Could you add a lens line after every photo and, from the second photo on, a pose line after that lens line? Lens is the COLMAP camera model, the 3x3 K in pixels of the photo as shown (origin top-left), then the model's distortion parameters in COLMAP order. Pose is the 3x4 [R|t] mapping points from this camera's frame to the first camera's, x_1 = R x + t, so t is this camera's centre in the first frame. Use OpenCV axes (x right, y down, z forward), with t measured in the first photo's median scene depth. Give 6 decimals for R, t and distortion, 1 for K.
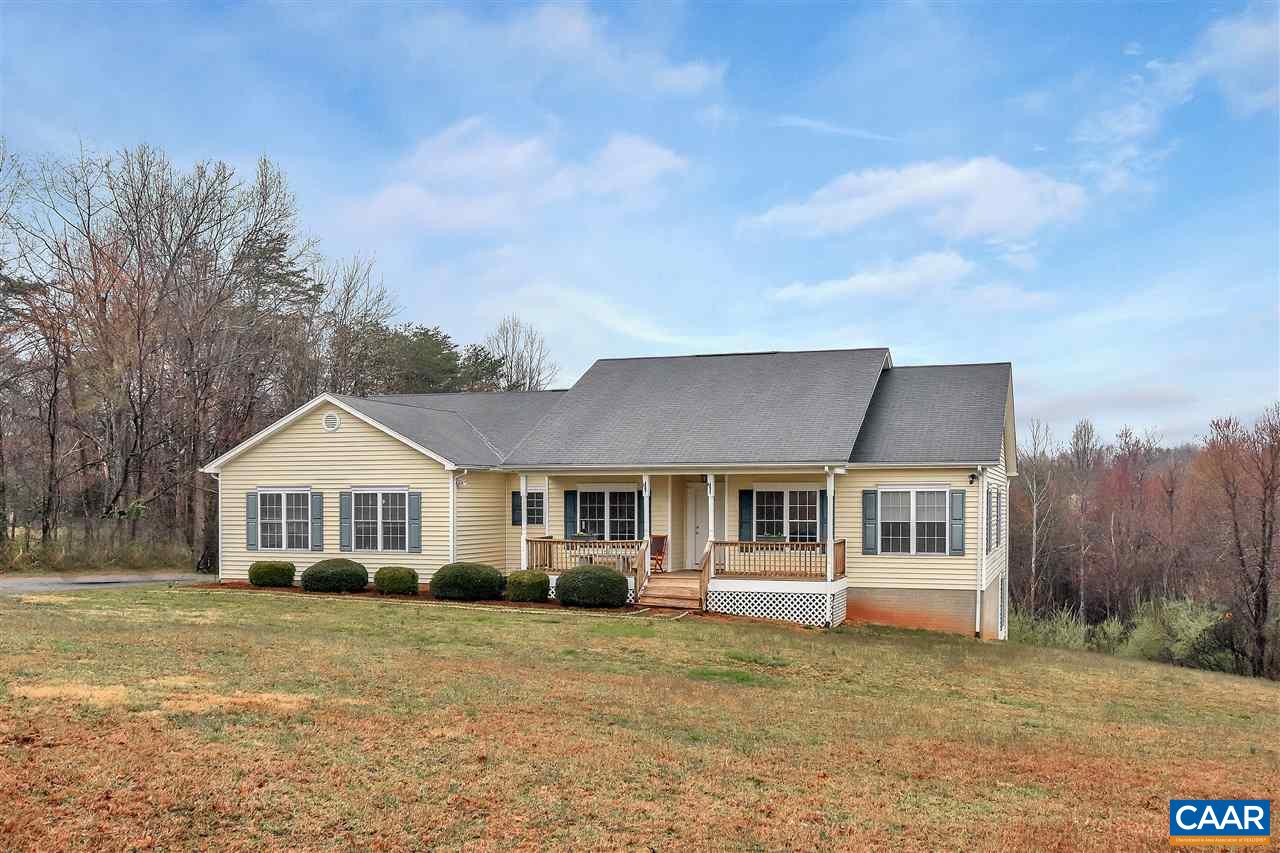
lens RADIAL K [[1014.4, 0, 640.0], [0, 1014.4, 426.5], [0, 0, 1]] dist [-0.002056, 0.000579]
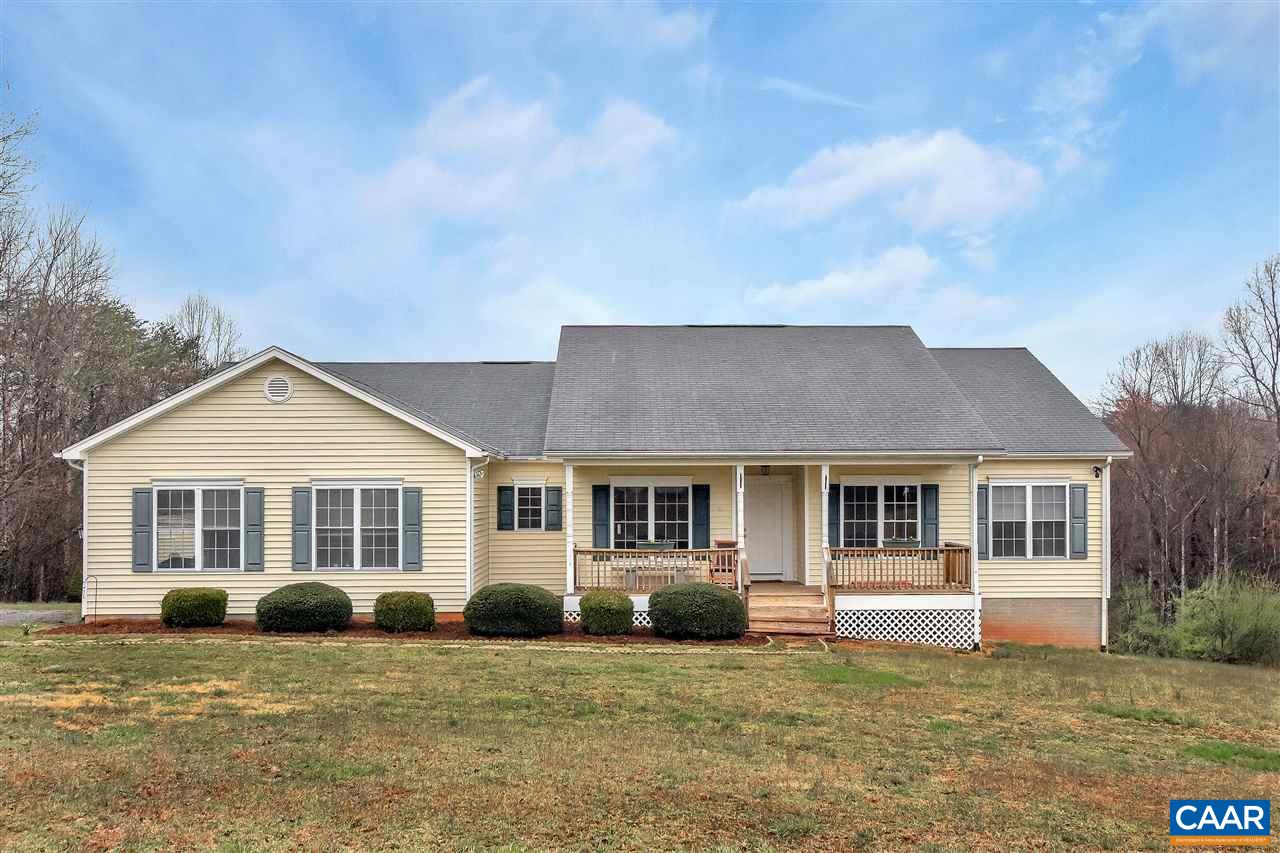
lens RADIAL K [[1014.4, 0, 640.0], [0, 1014.4, 426.5], [0, 0, 1]] dist [-0.002056, 0.000579]
pose [[0.951952, 0.017240, 0.305763, -0.290029], [-0.018384, 0.999831, 0.000860, 0.017383], [-0.305697, -0.006440, 0.952107, 0.257832]]
